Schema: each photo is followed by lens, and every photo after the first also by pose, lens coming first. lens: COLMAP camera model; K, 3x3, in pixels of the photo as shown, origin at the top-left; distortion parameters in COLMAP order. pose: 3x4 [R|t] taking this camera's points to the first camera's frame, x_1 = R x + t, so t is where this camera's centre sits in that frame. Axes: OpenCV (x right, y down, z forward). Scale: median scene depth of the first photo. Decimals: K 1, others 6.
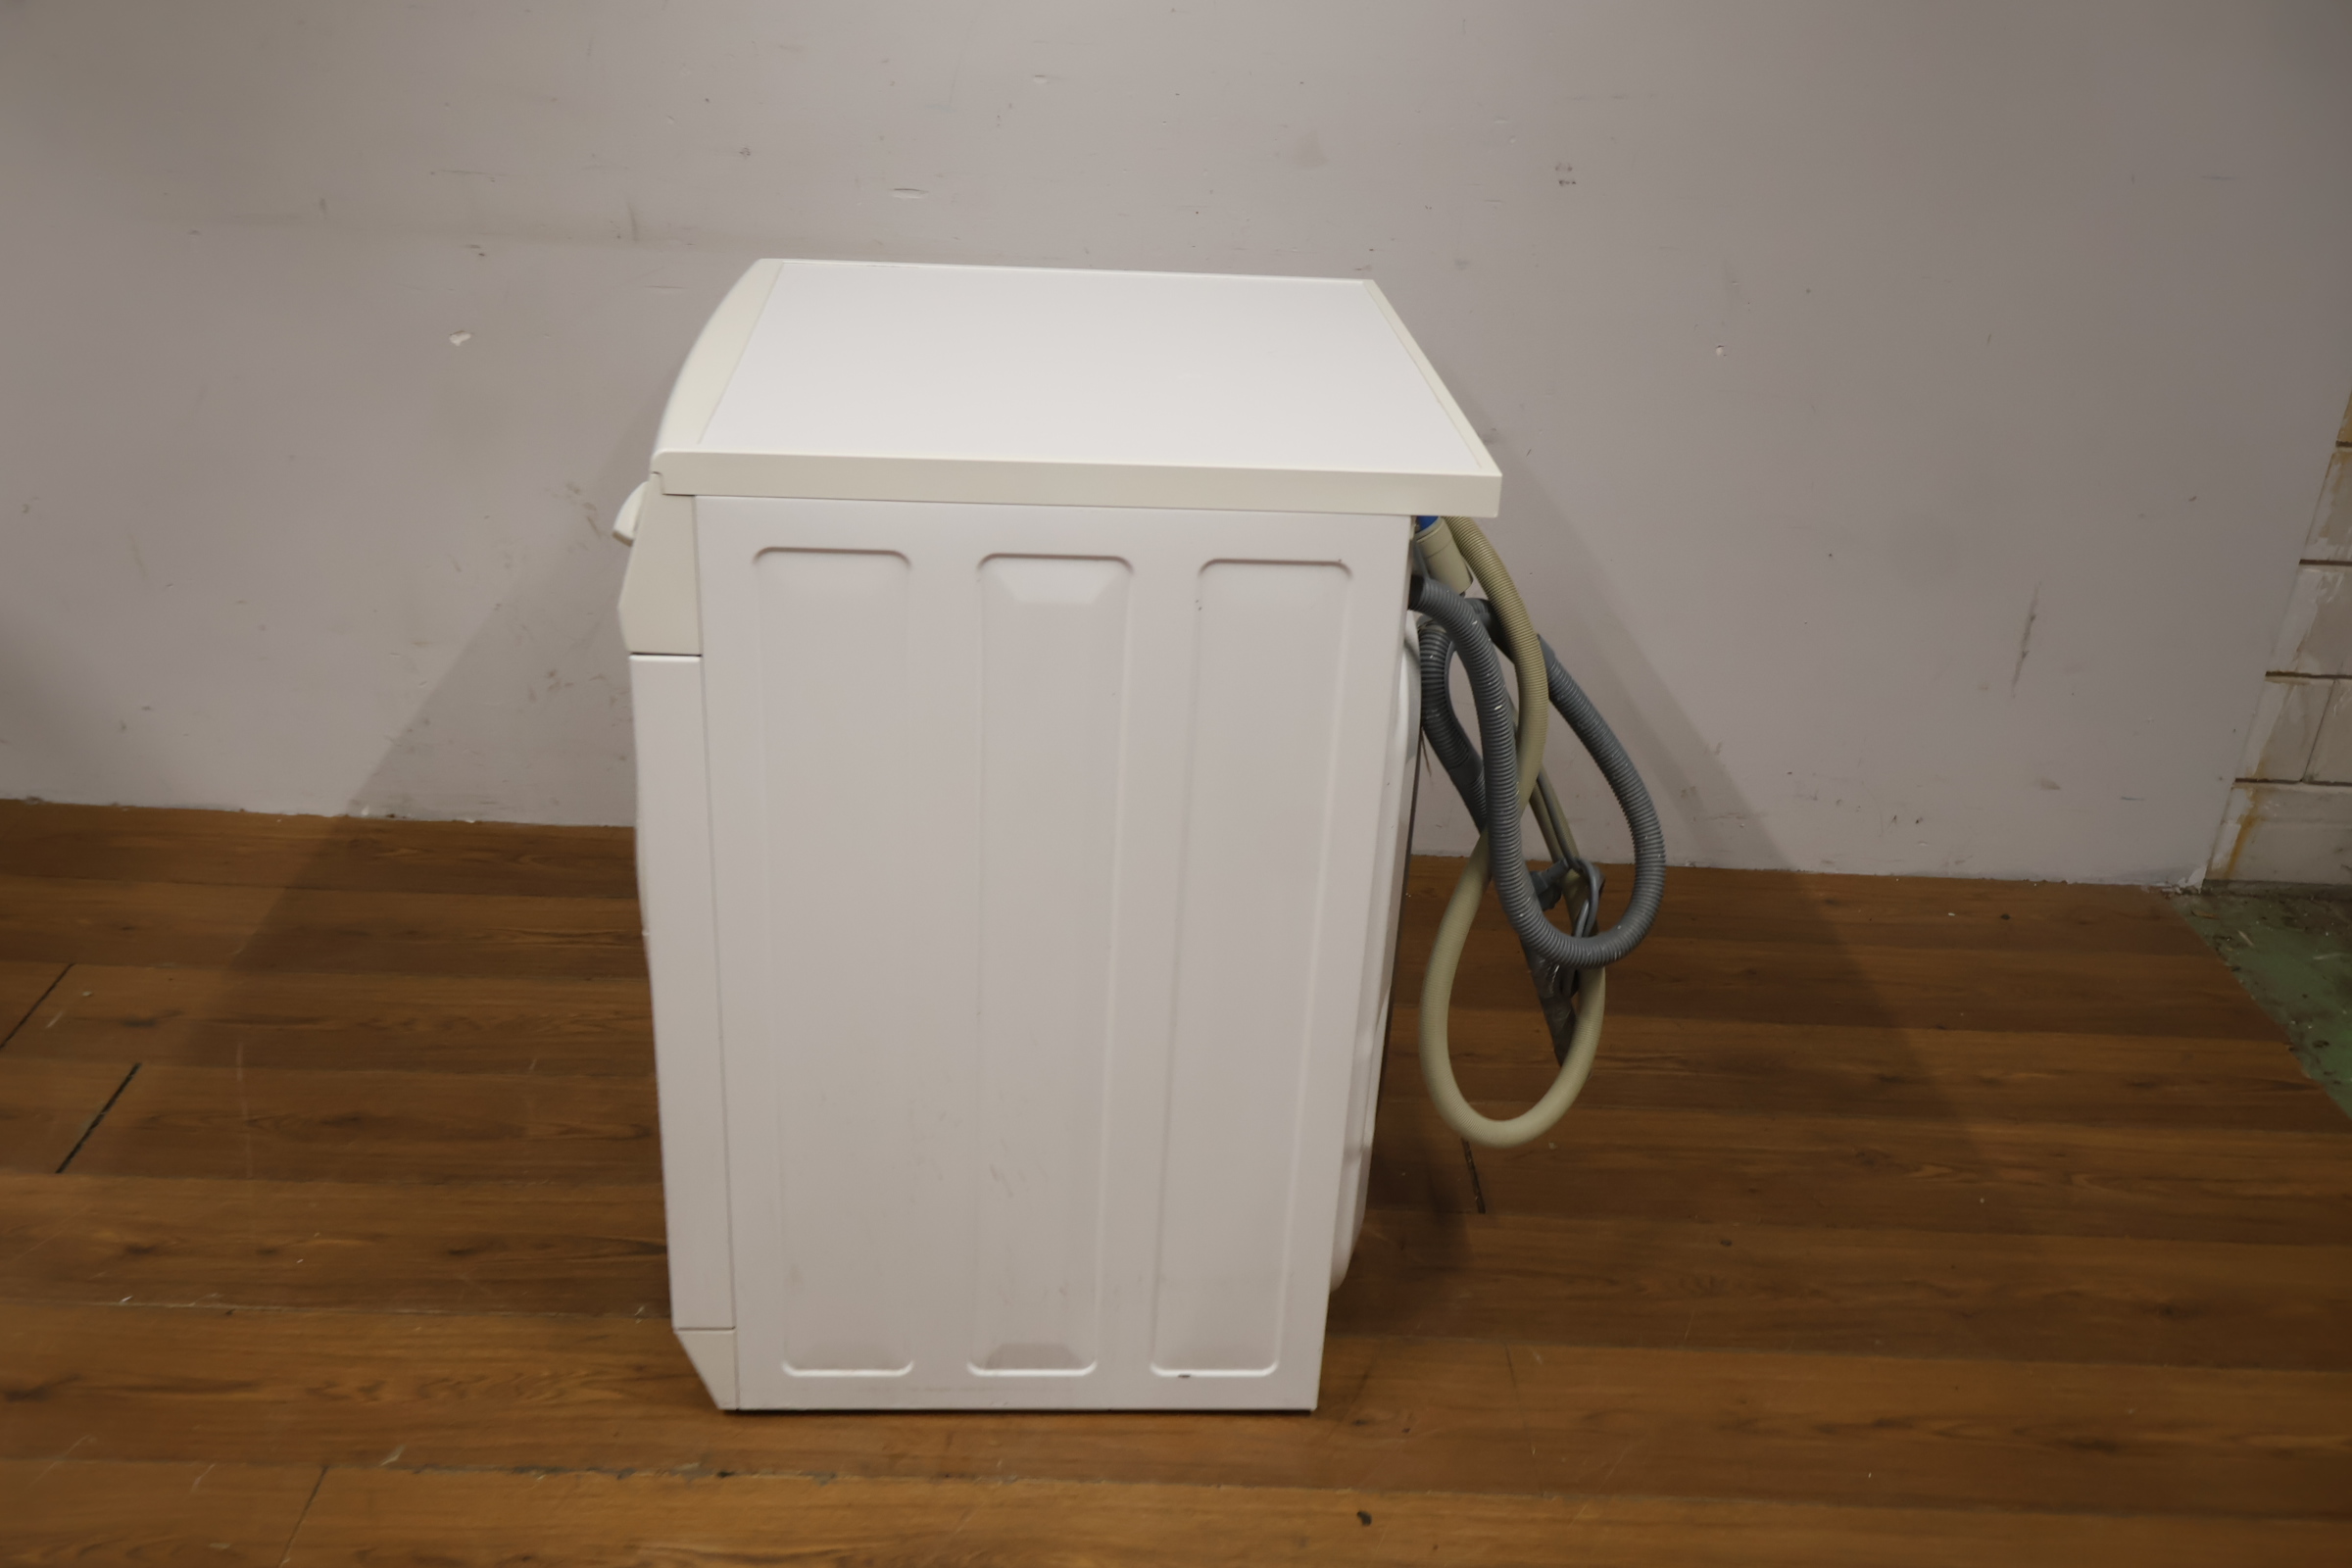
lens RADIAL K [[2174.2, 0, 1172.5], [0, 2174.2, 788.3], [0, 0, 1]] dist [0.007271, -0.000369]
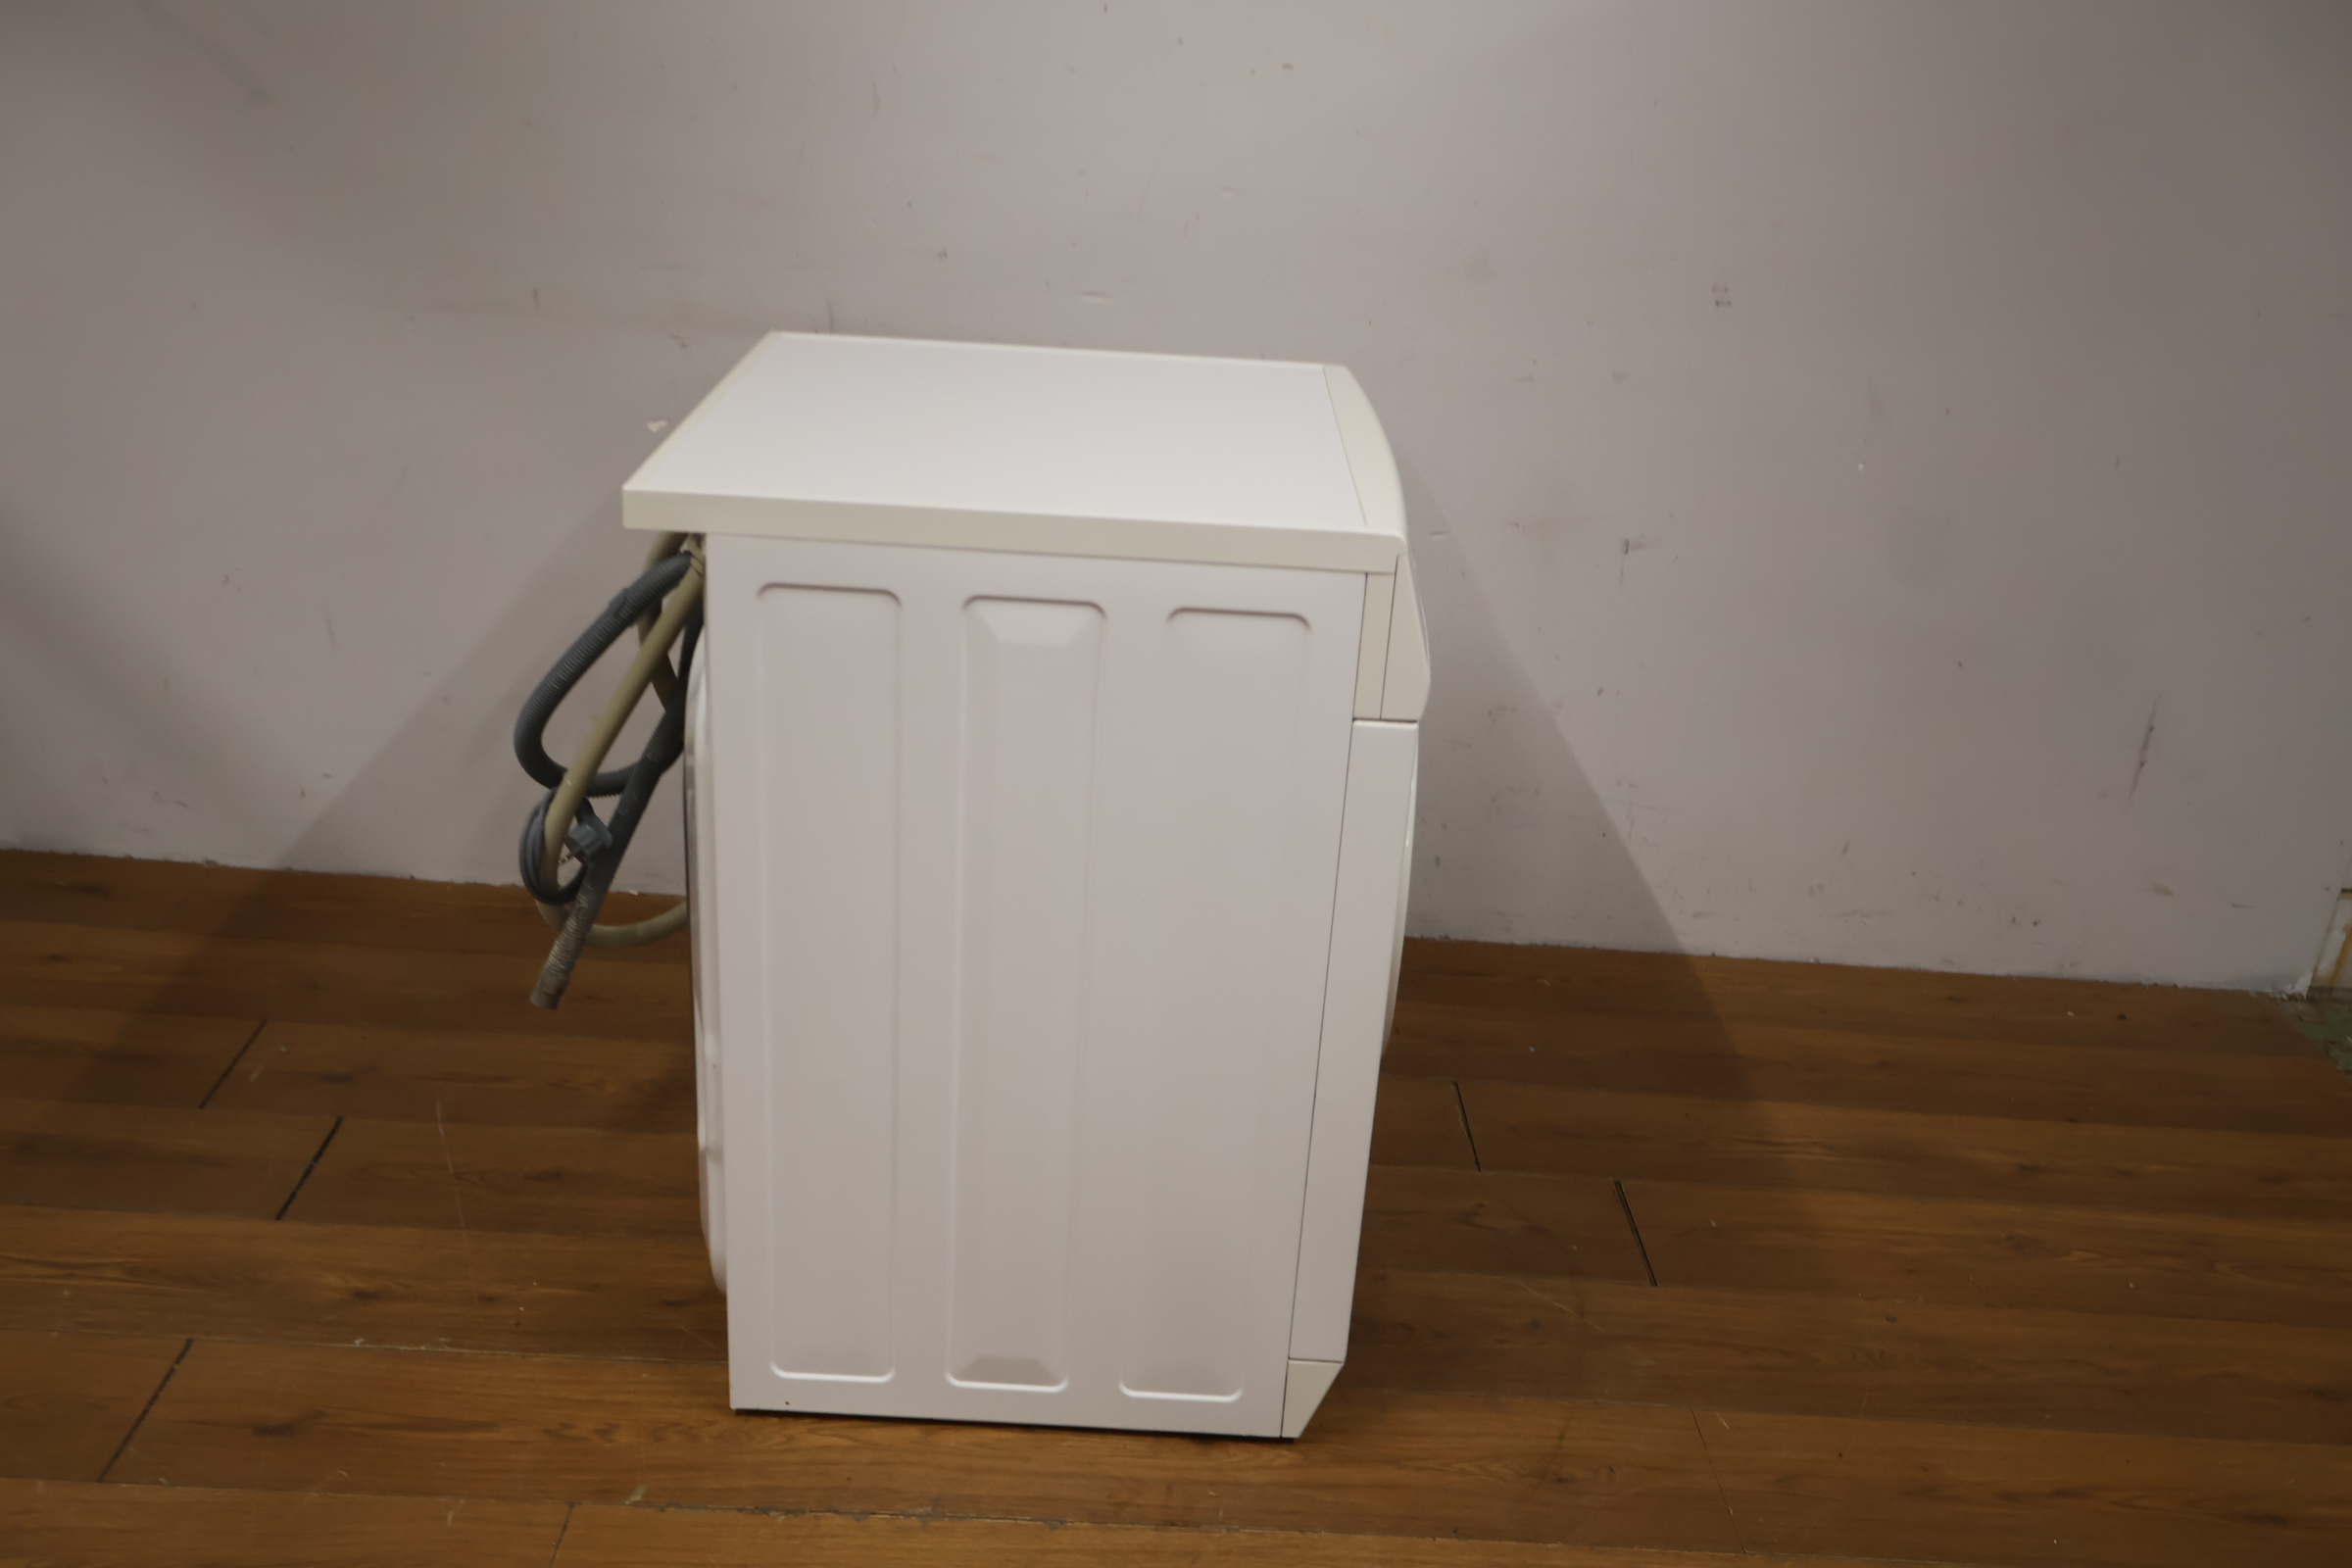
lens RADIAL K [[2180.8, 0, 1192.8], [0, 2180.8, 799.4], [0, 0, 1]] dist [0.008626, 0.007385]
pose [[0.999649, 0.021640, 0.015262, -0.096794], [-0.020898, 0.998666, -0.047208, 0.017769], [-0.016263, 0.046872, 0.998768, -0.041684]]
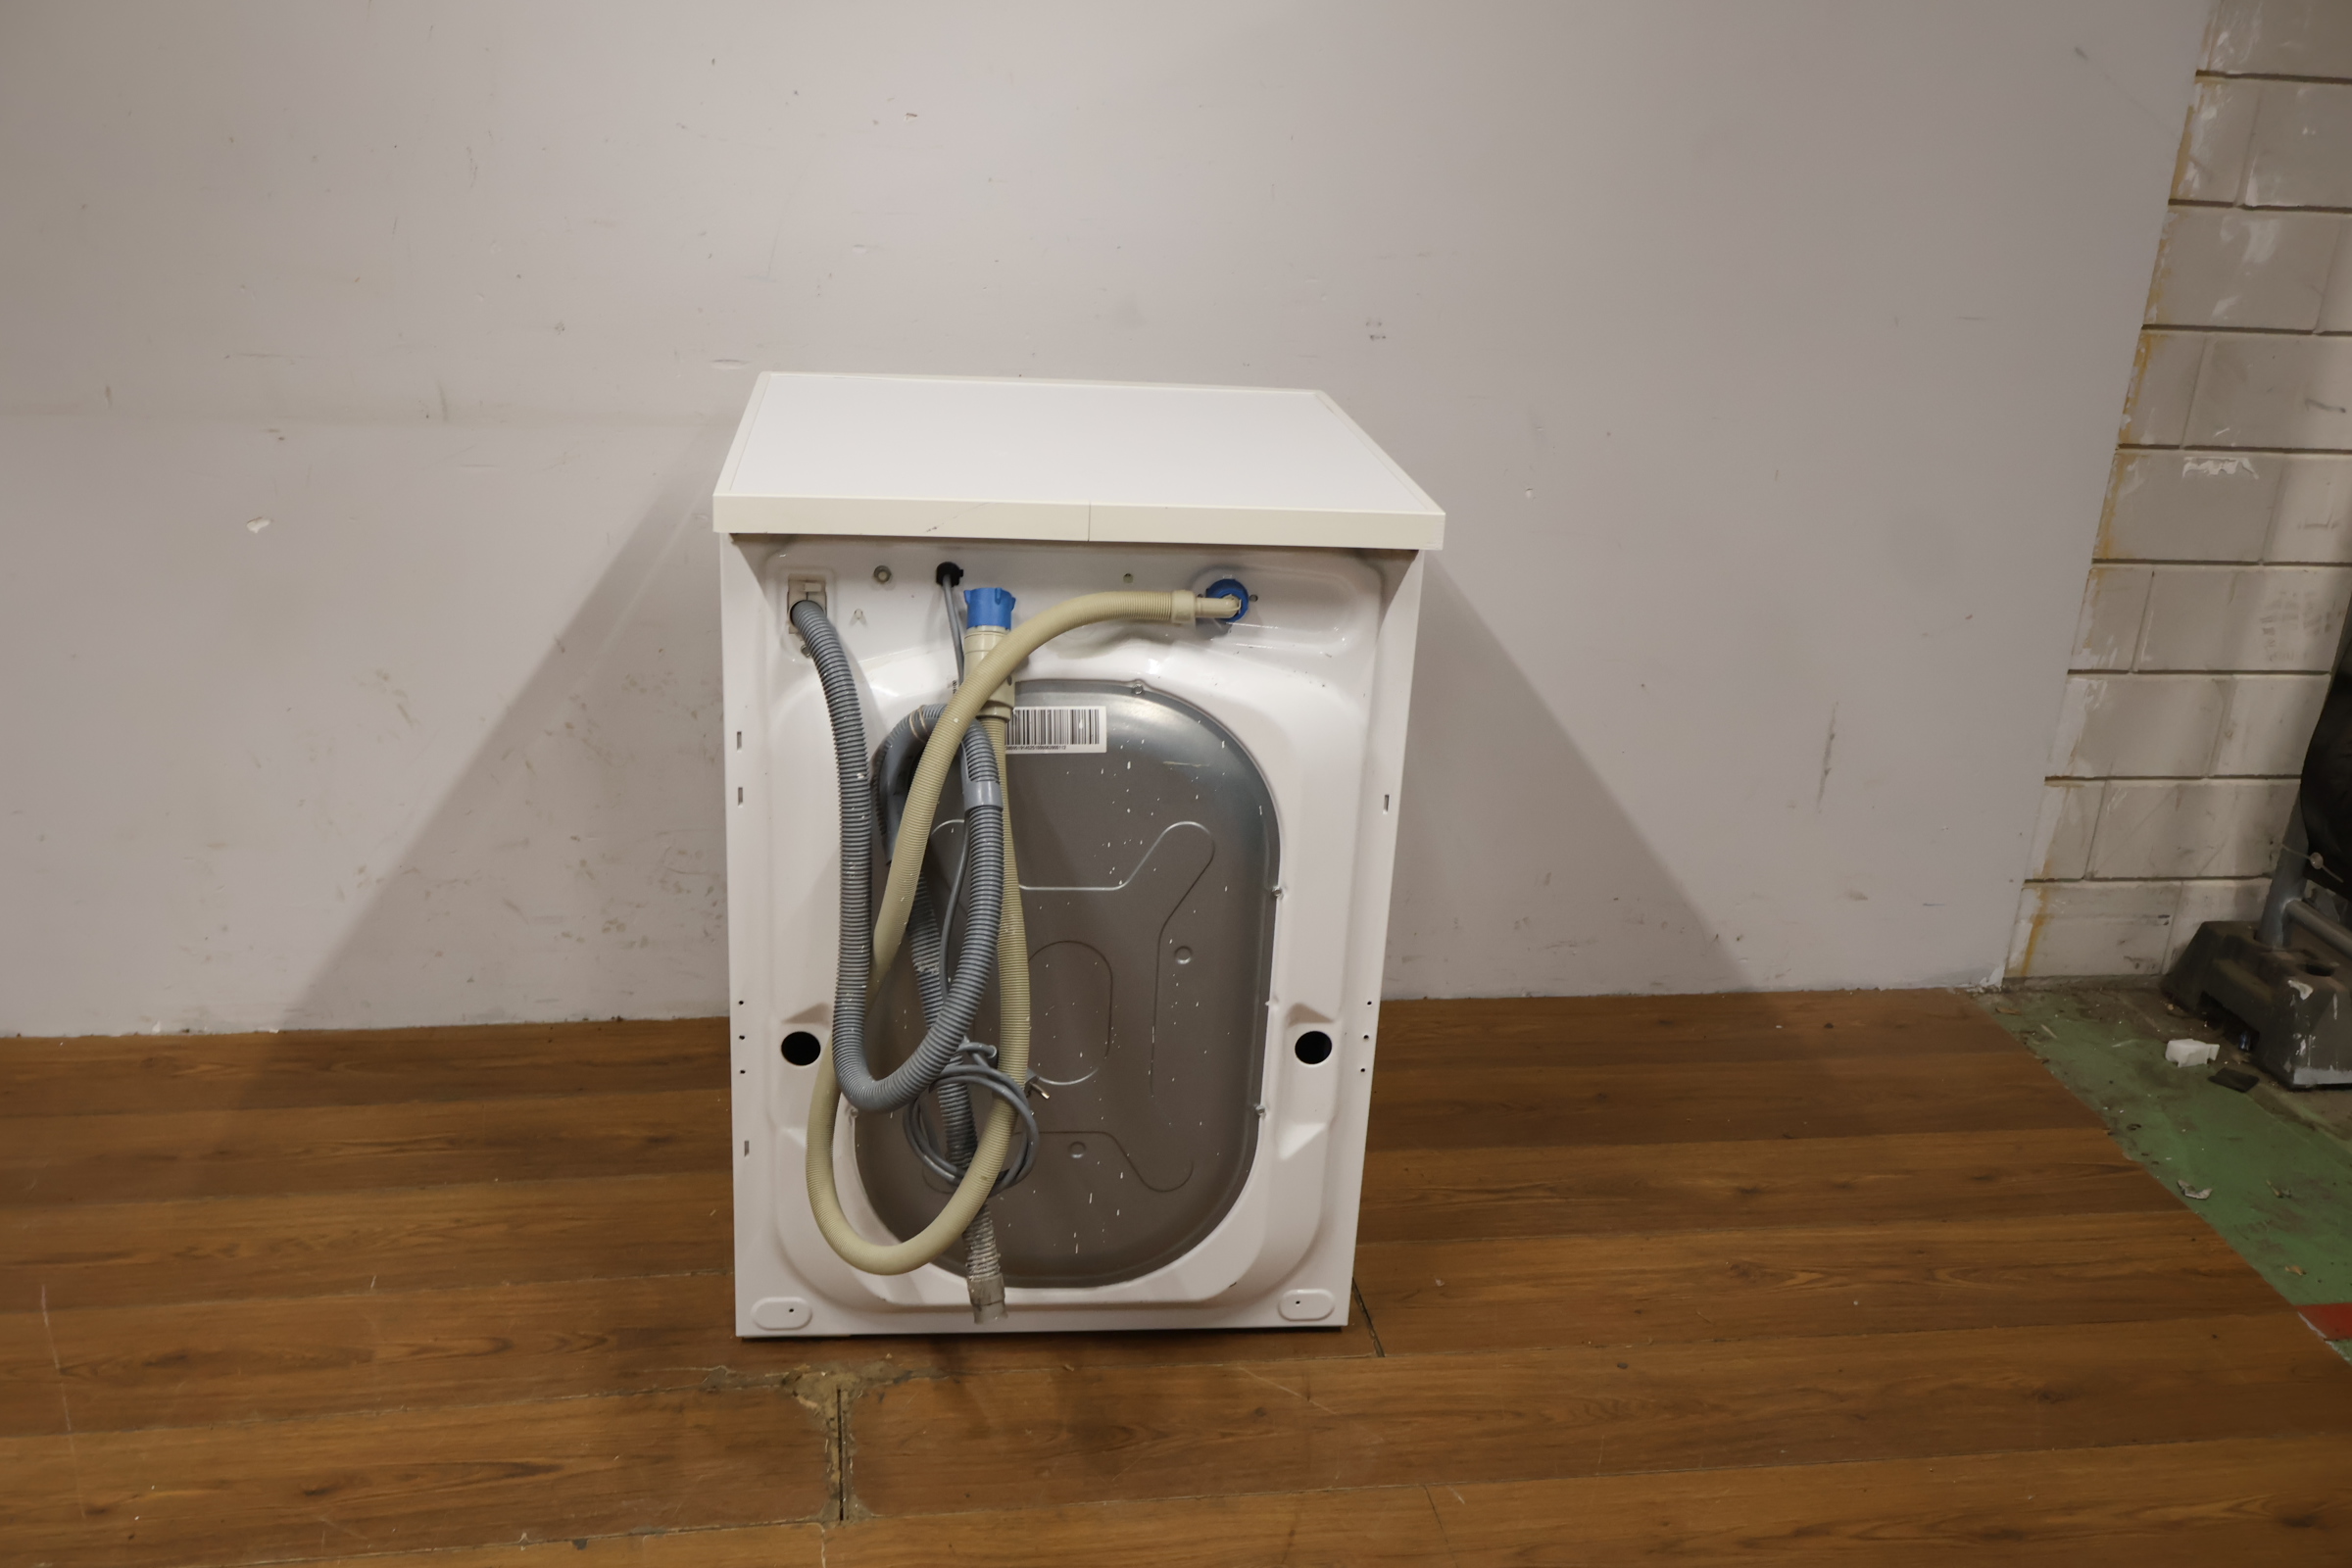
lens RADIAL K [[2170.3, 0, 1181.1], [0, 2170.3, 789.2], [0, 0, 1]] dist [0.005796, 0.001018]
pose [[0.990427, -0.051616, 0.128023, -0.060795], [0.061326, 0.995437, -0.073100, 0.004795], [-0.123666, 0.080252, 0.989073, 0.012486]]
